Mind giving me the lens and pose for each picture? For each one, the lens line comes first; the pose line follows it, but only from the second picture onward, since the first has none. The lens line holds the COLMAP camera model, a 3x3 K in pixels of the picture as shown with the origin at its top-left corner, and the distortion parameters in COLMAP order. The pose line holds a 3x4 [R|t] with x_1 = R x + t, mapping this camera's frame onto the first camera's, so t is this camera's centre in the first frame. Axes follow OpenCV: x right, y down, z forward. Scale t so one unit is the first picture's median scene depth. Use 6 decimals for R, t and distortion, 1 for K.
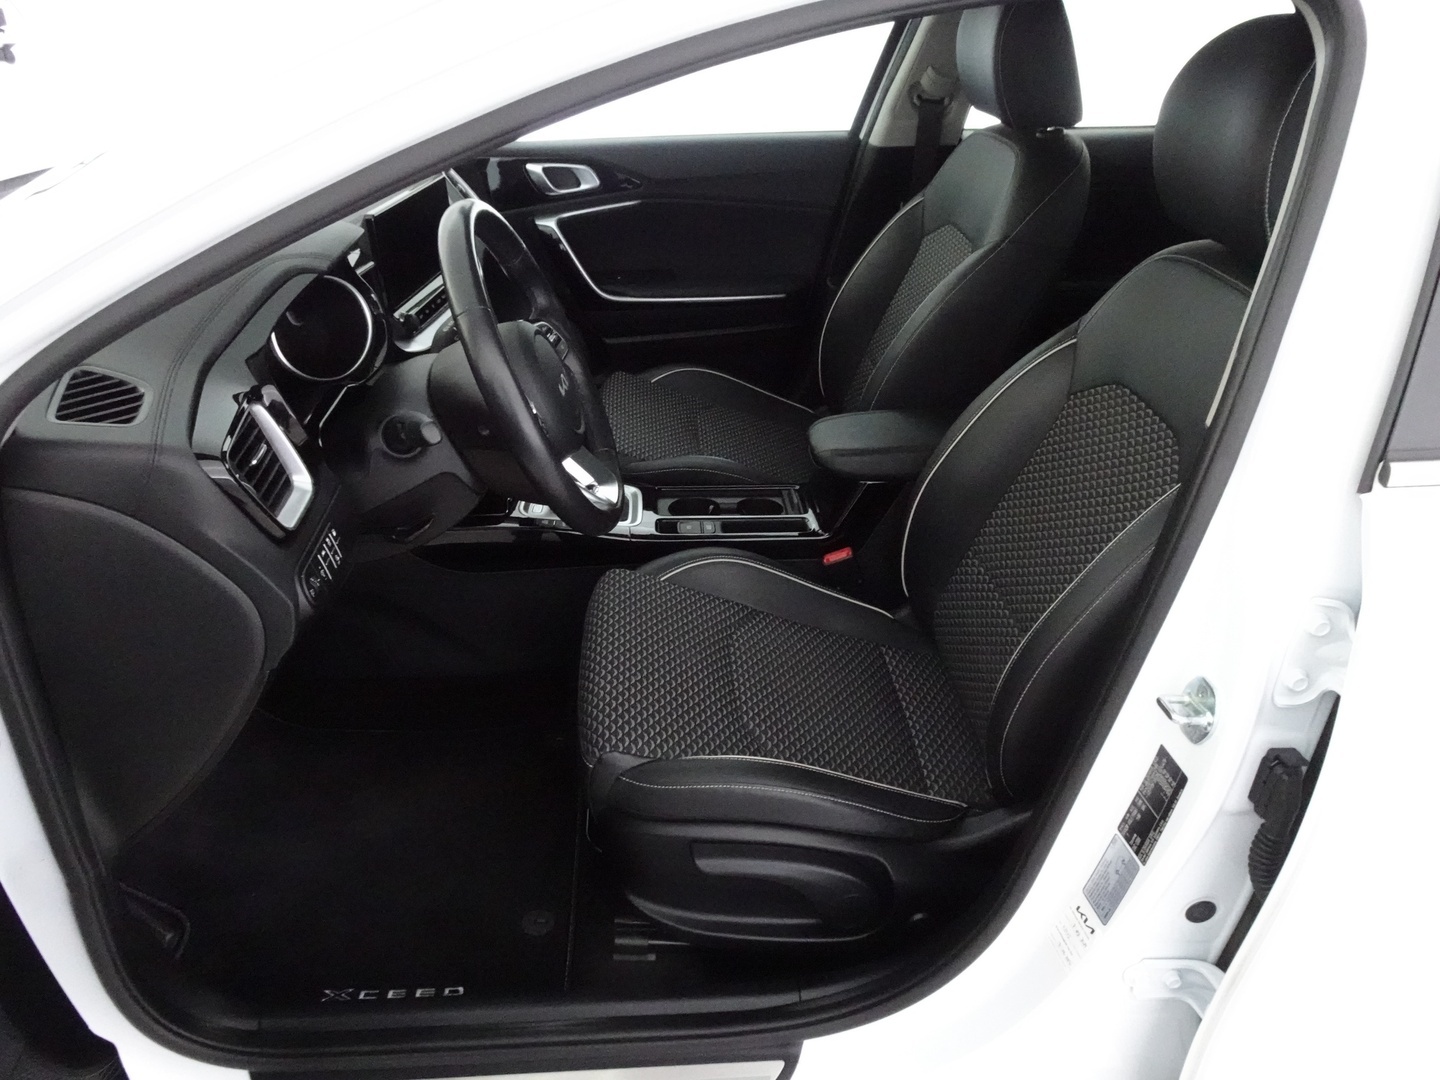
lens RADIAL K [[1024.9, 0, 722.1], [0, 1024.9, 539.5], [0, 0, 1]] dist [0.003961, 0.004675]
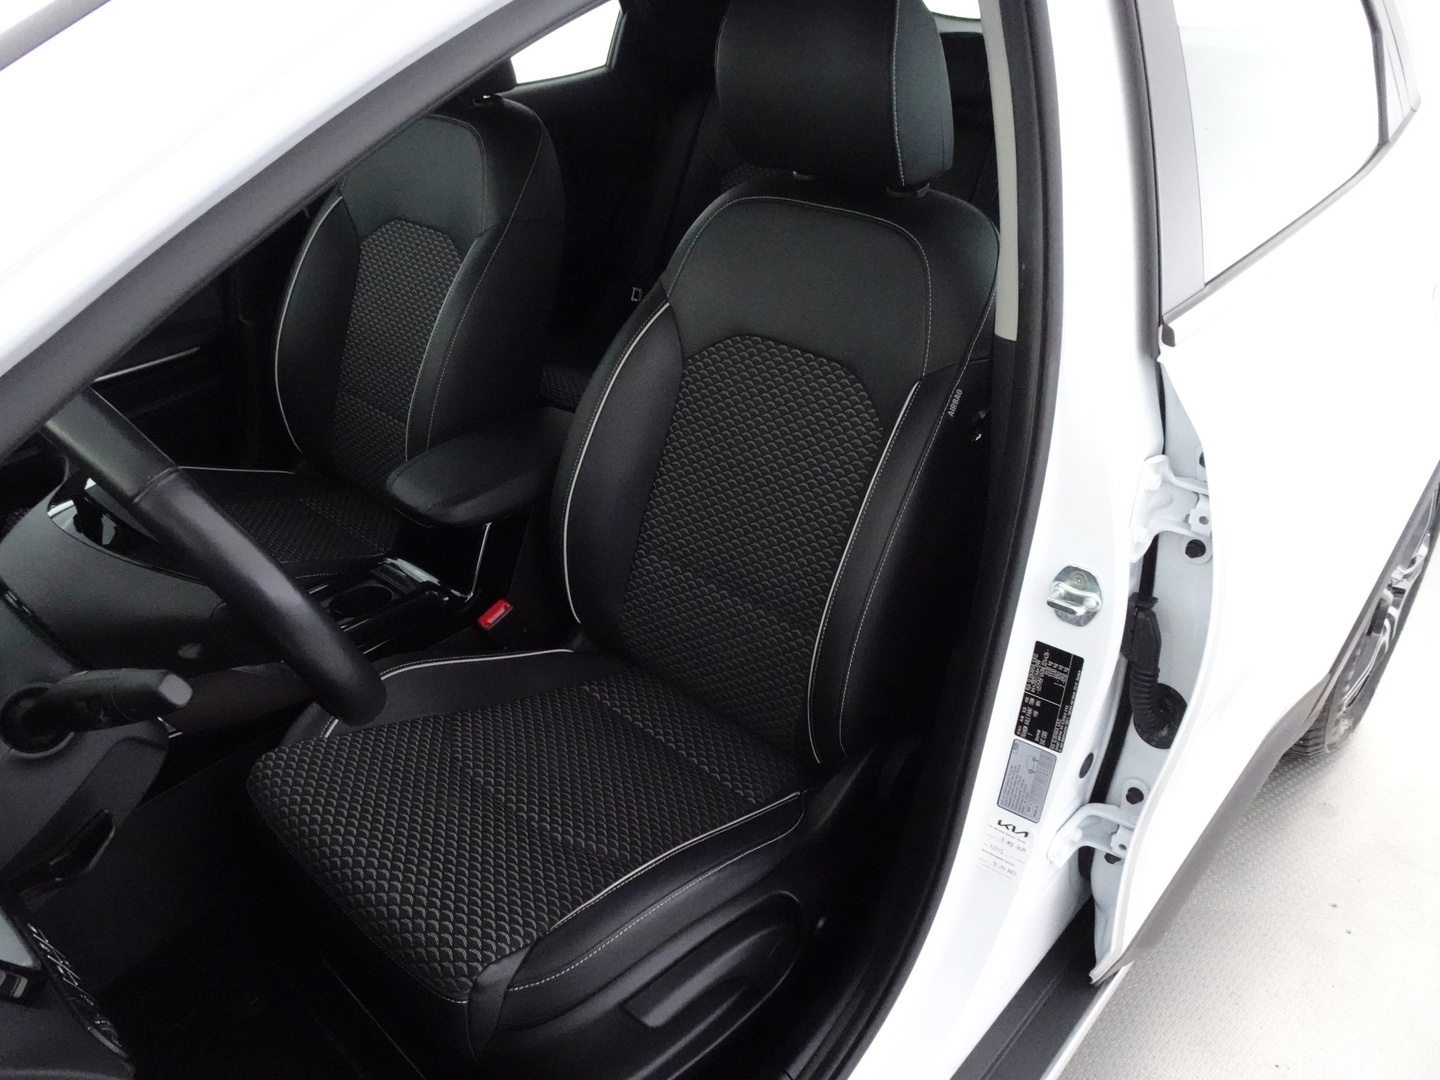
lens RADIAL K [[1024.9, 0, 719.6], [0, 1024.9, 540.7], [0, 0, 1]] dist [0.003961, 0.004675]
pose [[0.734295, -0.372373, 0.567582, -0.319153], [0.360671, 0.922350, 0.138517, -0.136973], [-0.575089, 0.102999, 0.811581, 0.280074]]
